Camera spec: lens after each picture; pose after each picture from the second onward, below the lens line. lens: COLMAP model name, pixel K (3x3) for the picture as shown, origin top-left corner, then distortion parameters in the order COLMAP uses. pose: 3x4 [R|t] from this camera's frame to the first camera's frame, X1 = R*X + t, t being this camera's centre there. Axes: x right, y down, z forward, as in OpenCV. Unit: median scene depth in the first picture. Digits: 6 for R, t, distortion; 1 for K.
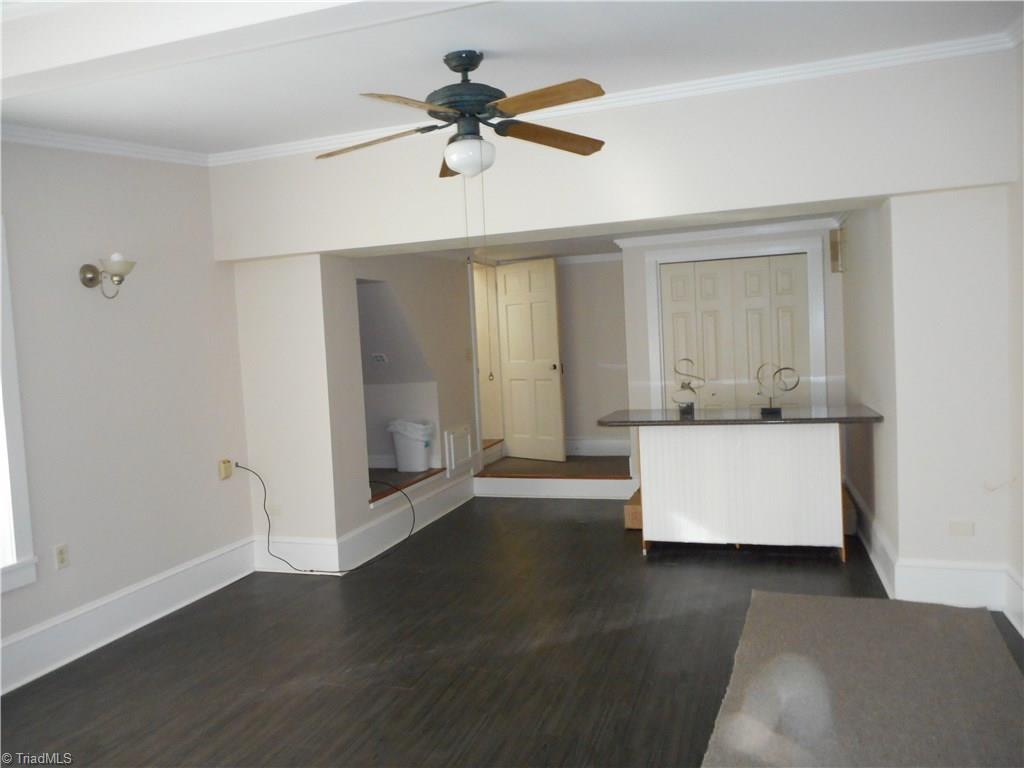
lens RADIAL K [[771.0, 0, 513.9], [0, 771.0, 383.5], [0, 0, 1]] dist [-0.009794, 0.018537]
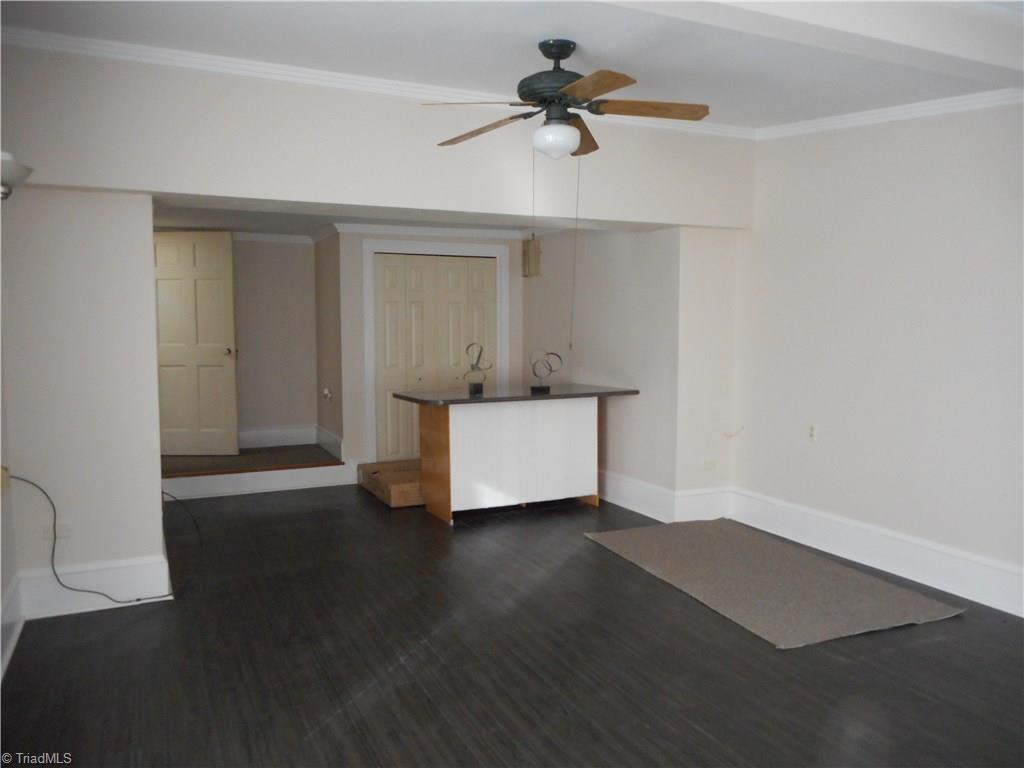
lens RADIAL K [[771.0, 0, 515.0], [0, 771.0, 385.4], [0, 0, 1]] dist [-0.009794, 0.018537]
pose [[0.720040, -0.007986, 0.693887, -0.508631], [0.005534, 0.999968, 0.005766, 0.022690], [-0.693911, -0.000312, 0.720061, 0.167359]]
